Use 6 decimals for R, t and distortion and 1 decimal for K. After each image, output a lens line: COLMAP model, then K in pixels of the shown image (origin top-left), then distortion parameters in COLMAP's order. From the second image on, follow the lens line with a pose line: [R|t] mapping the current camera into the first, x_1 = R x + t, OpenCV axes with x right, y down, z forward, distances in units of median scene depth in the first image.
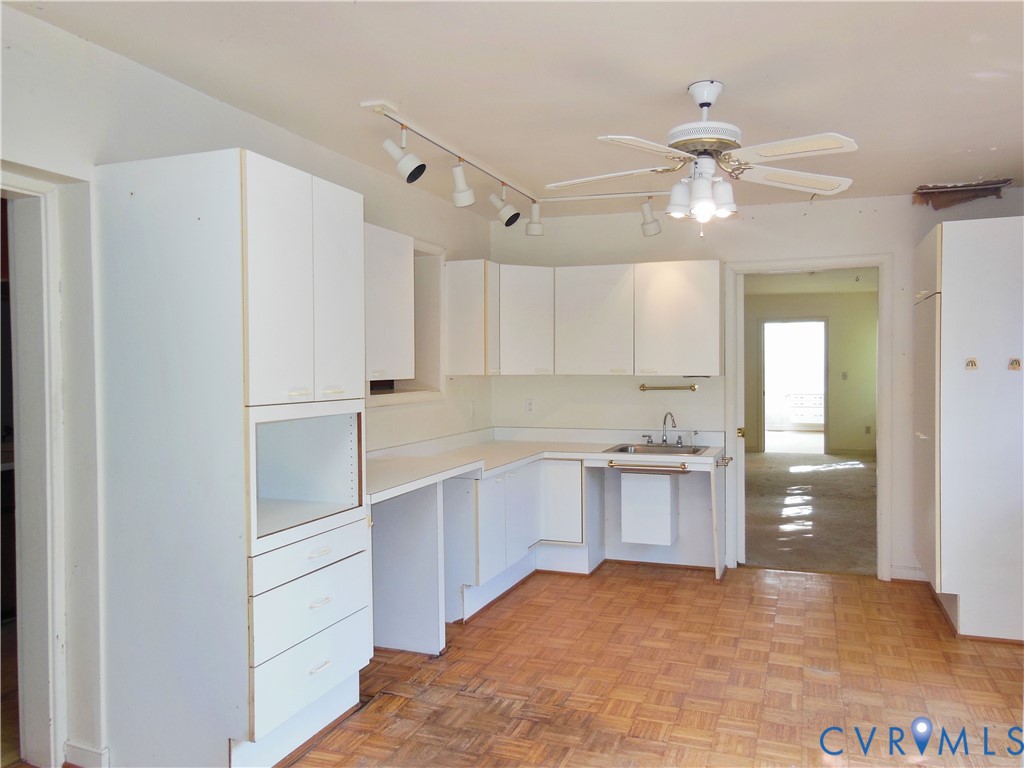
lens RADIAL K [[769.0, 0, 512.0], [0, 769.0, 384.0], [0, 0, 1]] dist [0.057602, 0.001414]
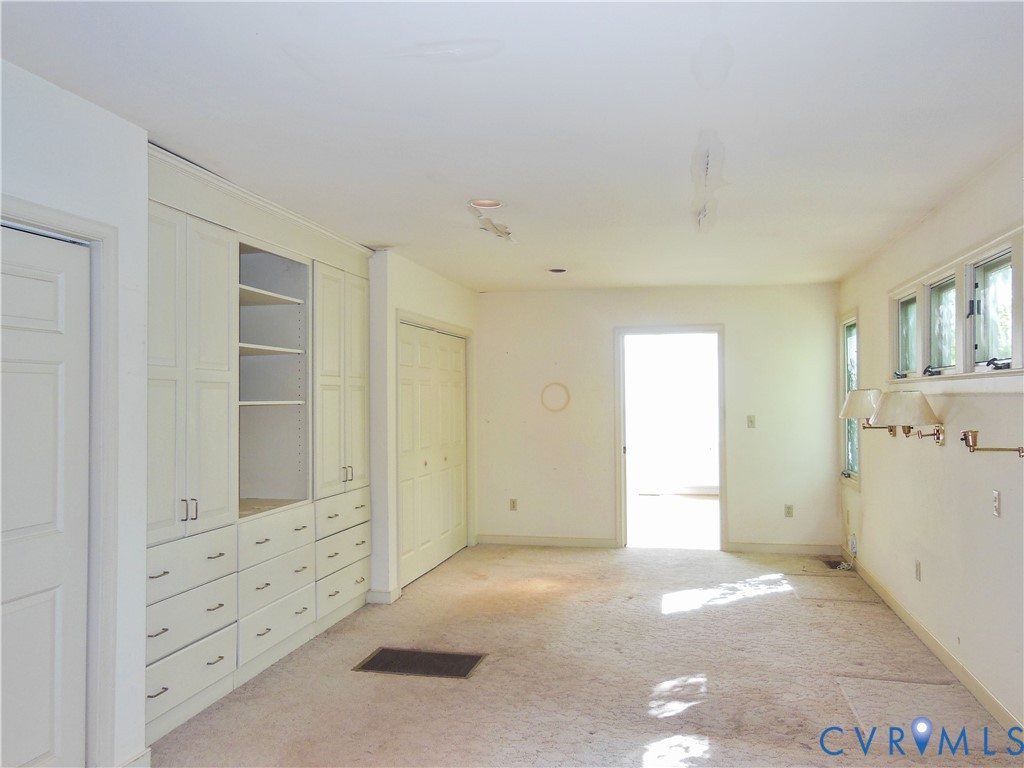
lens RADIAL K [[769.0, 0, 512.0], [0, 769.0, 384.0], [0, 0, 1]] dist [0.057602, 0.001414]
pose [[0.992084, -0.002612, 0.125548, 0.170420], [0.007347, 0.999278, -0.037266, -0.019154], [-0.125360, 0.037893, 0.991387, 0.432273]]
